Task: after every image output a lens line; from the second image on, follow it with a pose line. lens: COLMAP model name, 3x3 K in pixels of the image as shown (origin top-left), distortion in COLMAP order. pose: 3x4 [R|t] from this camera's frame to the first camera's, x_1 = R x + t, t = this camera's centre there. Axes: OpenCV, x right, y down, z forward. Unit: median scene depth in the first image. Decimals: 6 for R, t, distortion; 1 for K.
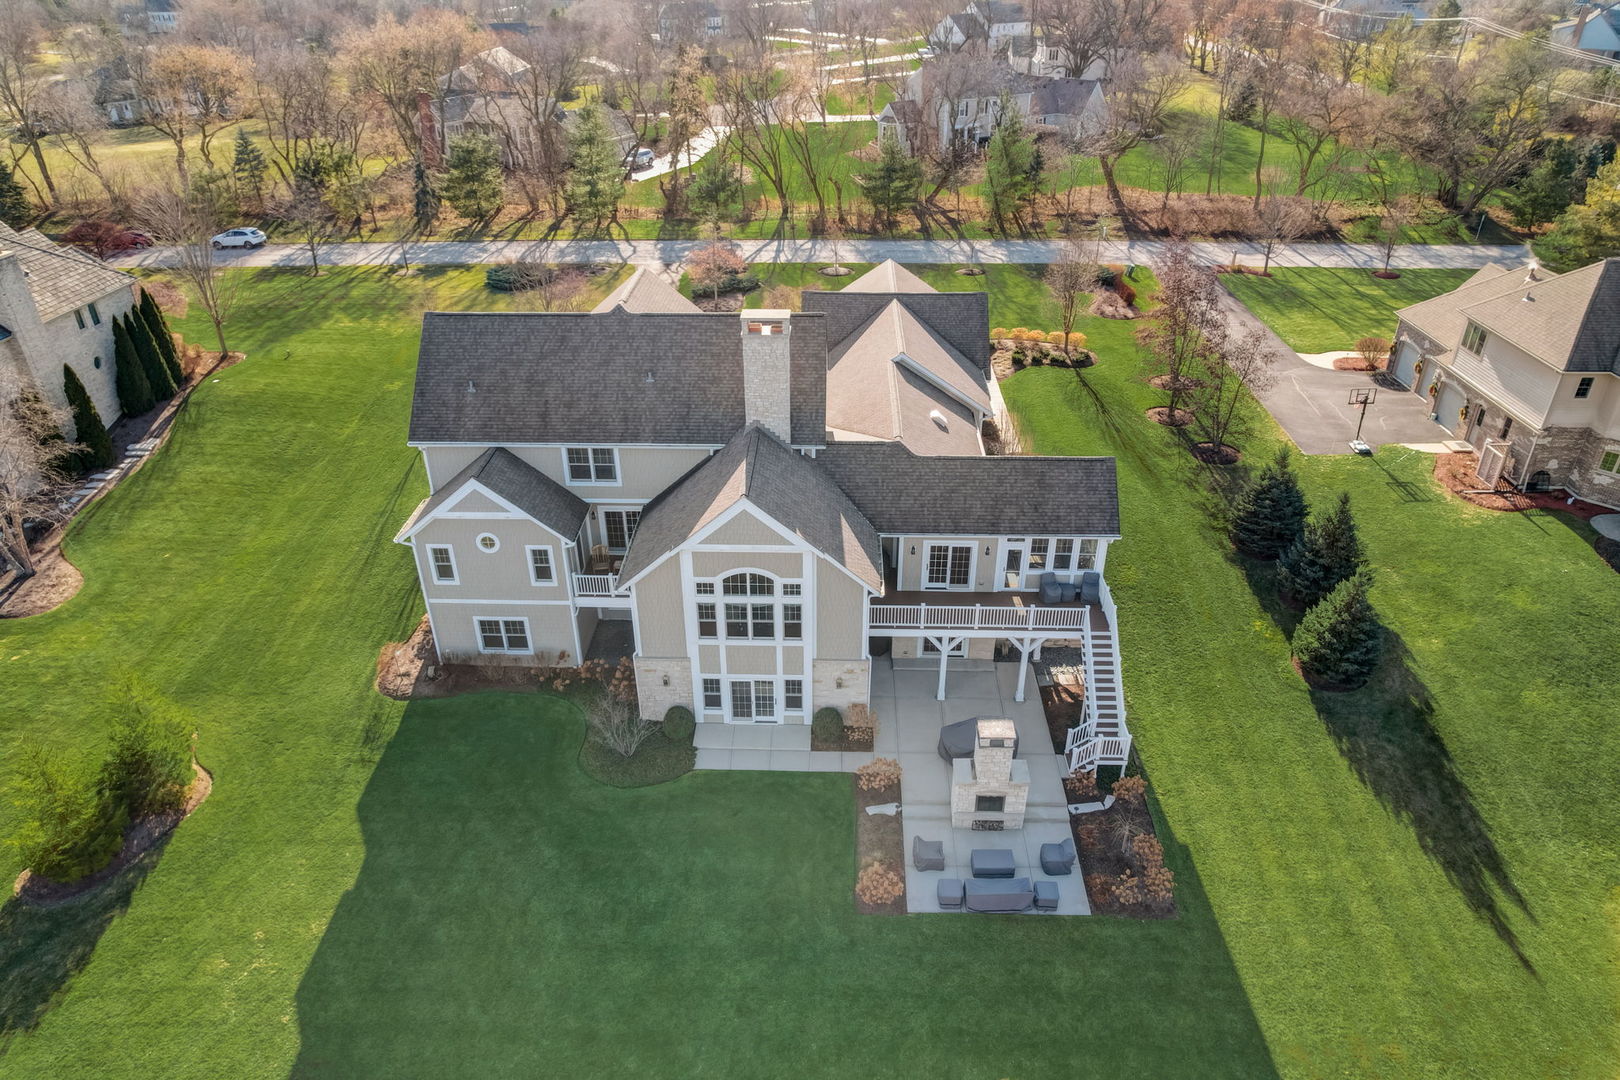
lens RADIAL K [[1020.7, 0, 806.8], [0, 1020.7, 544.3], [0, 0, 1]] dist [-0.033029, -0.000544]
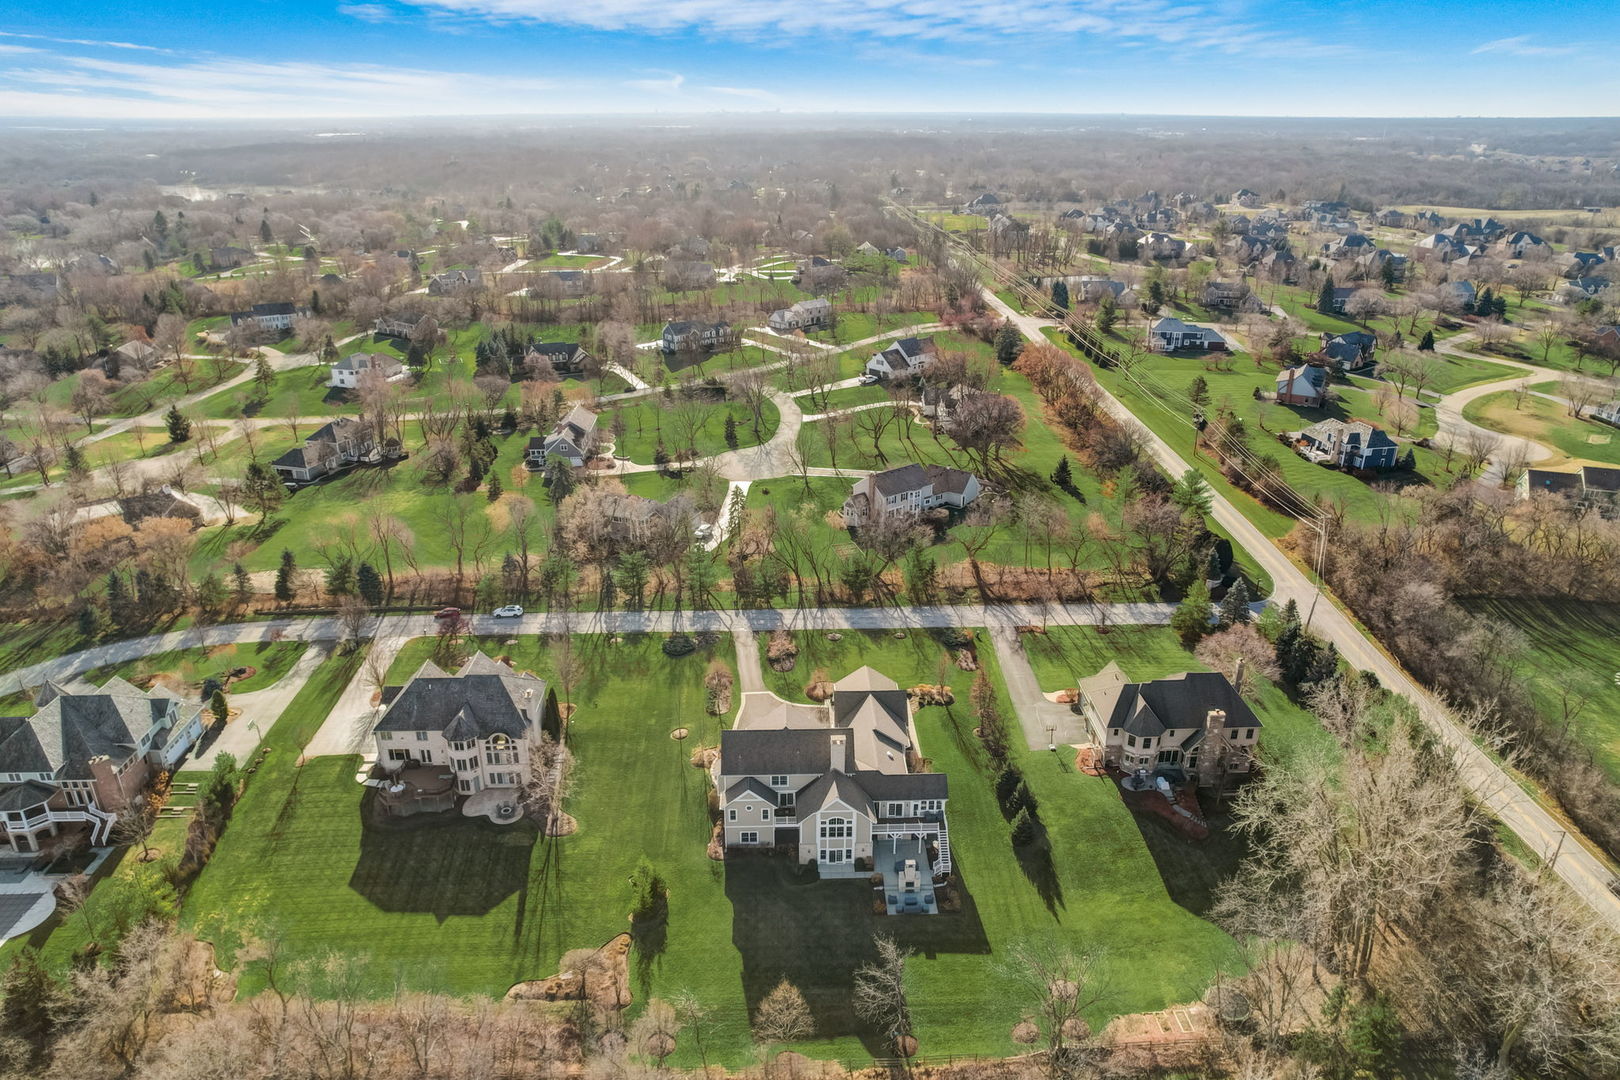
lens RADIAL K [[1047.2, 0, 810.0], [0, 1047.2, 540.0], [0, 0, 1]] dist [-0.073261, 0.064166]
pose [[0.997885, -0.018582, 0.062294, -0.309228], [0.027274, 0.989529, -0.141733, -0.356977], [-0.059008, 0.143133, 0.987943, -2.287626]]
